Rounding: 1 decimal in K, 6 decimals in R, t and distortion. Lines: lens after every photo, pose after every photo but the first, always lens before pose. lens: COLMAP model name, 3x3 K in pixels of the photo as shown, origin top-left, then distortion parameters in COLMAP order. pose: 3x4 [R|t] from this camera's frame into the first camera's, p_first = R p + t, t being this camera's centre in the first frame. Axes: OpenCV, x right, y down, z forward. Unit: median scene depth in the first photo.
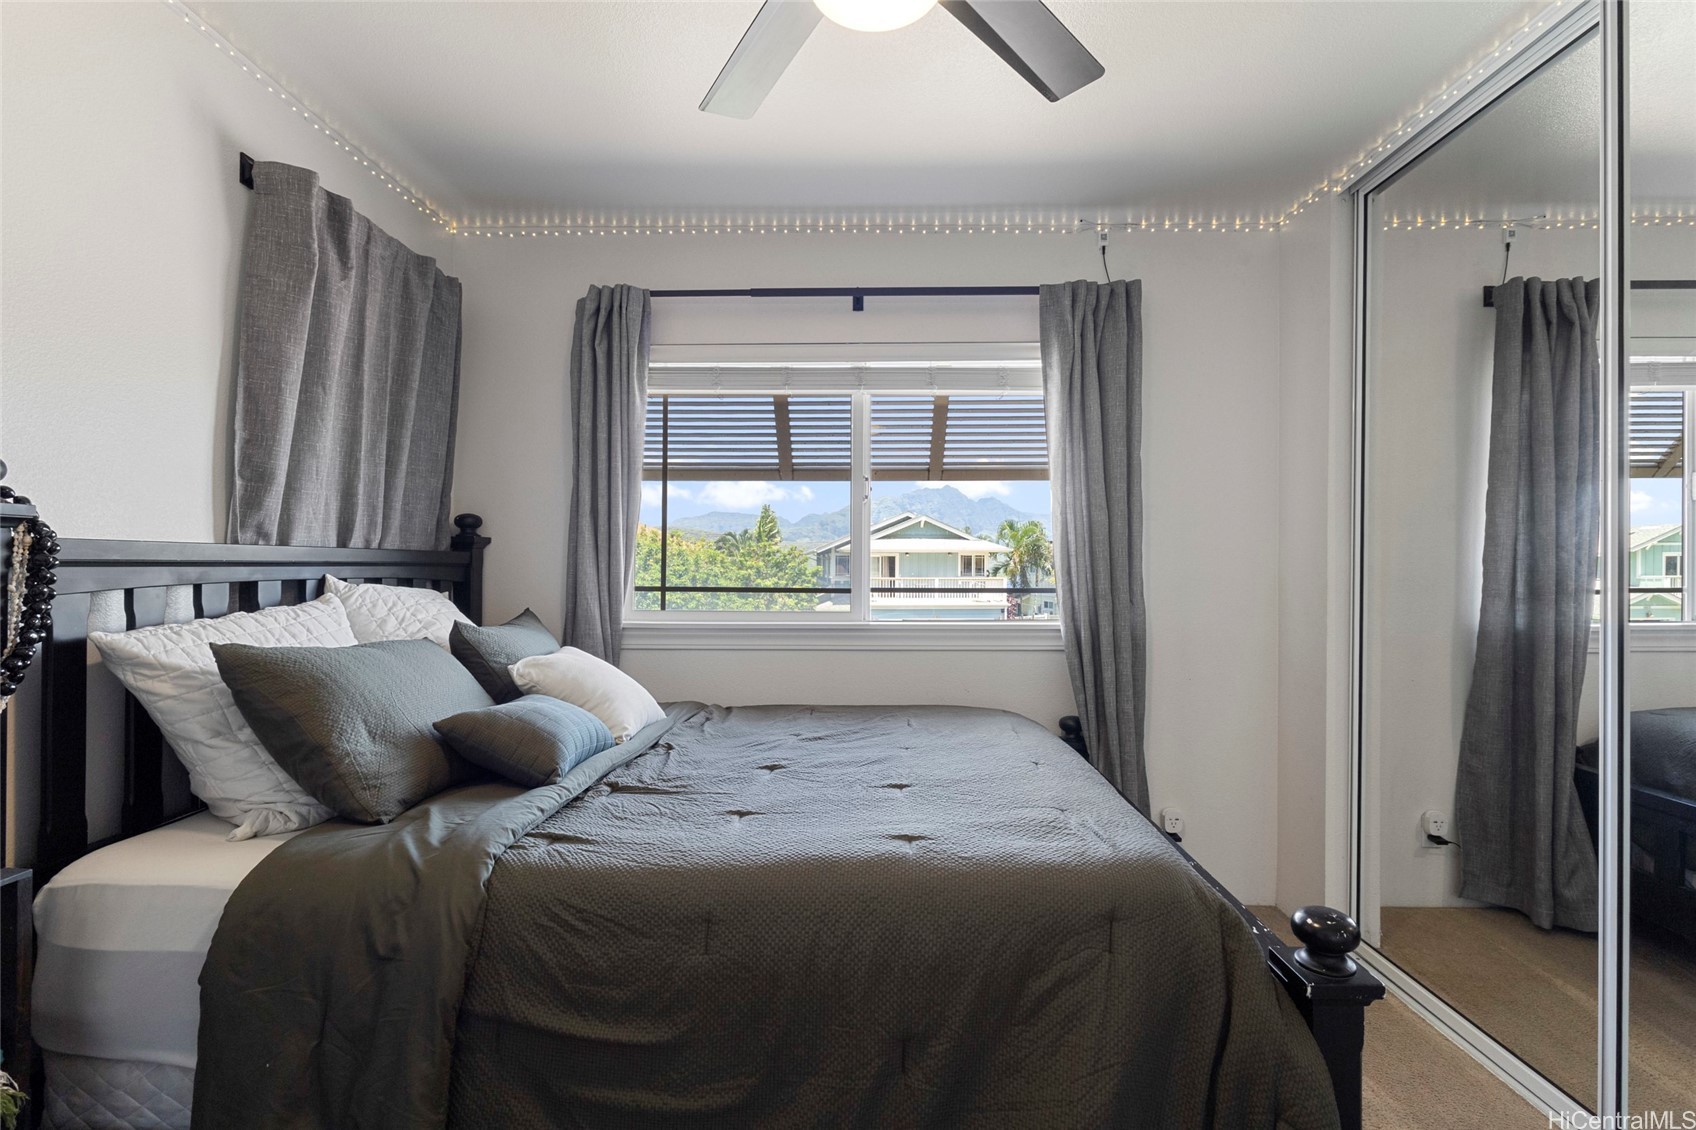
lens RADIAL K [[787.1, 0, 852.6], [0, 787.1, 565.2], [0, 0, 1]] dist [0.012594, -0.001144]
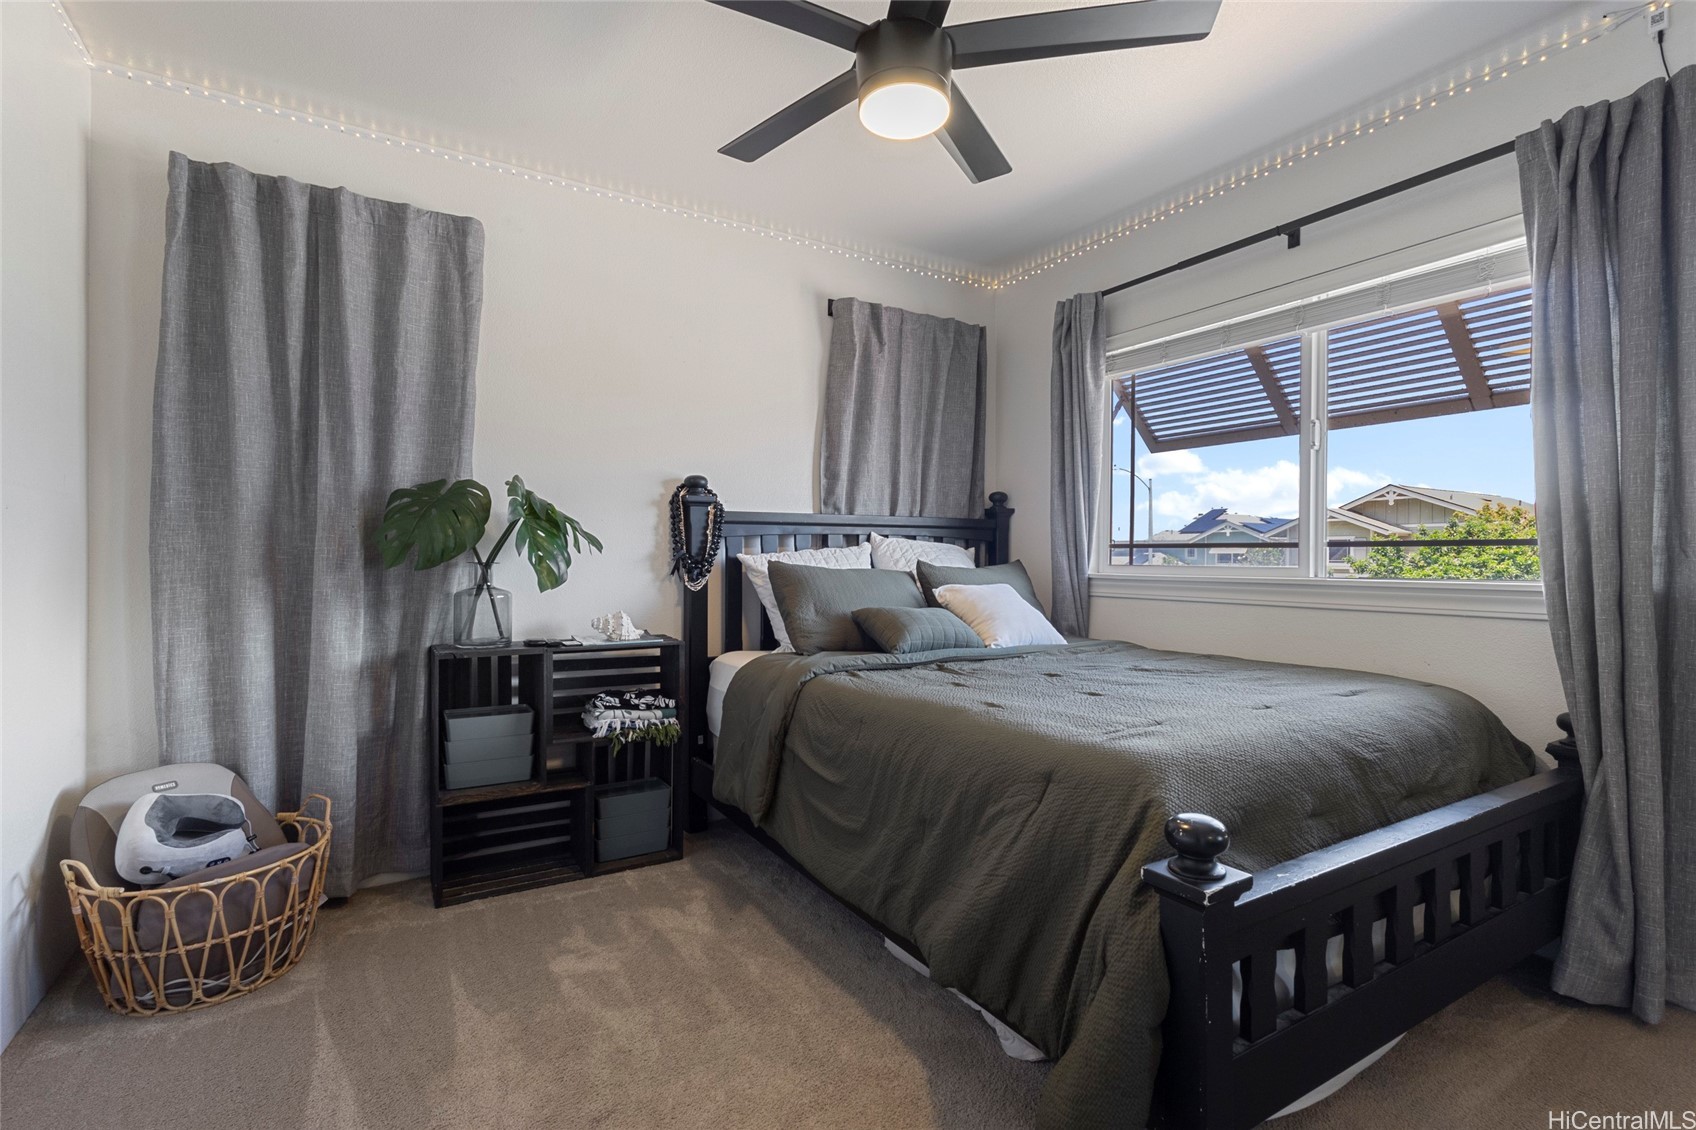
lens RADIAL K [[787.1, 0, 852.8], [0, 787.1, 561.5], [0, 0, 1]] dist [0.012594, -0.001144]
pose [[0.547125, 0.004118, -0.837041, 0.634633], [0.001601, 0.999981, 0.005966, 0.057876], [0.837049, -0.004604, 0.547108, 0.049387]]
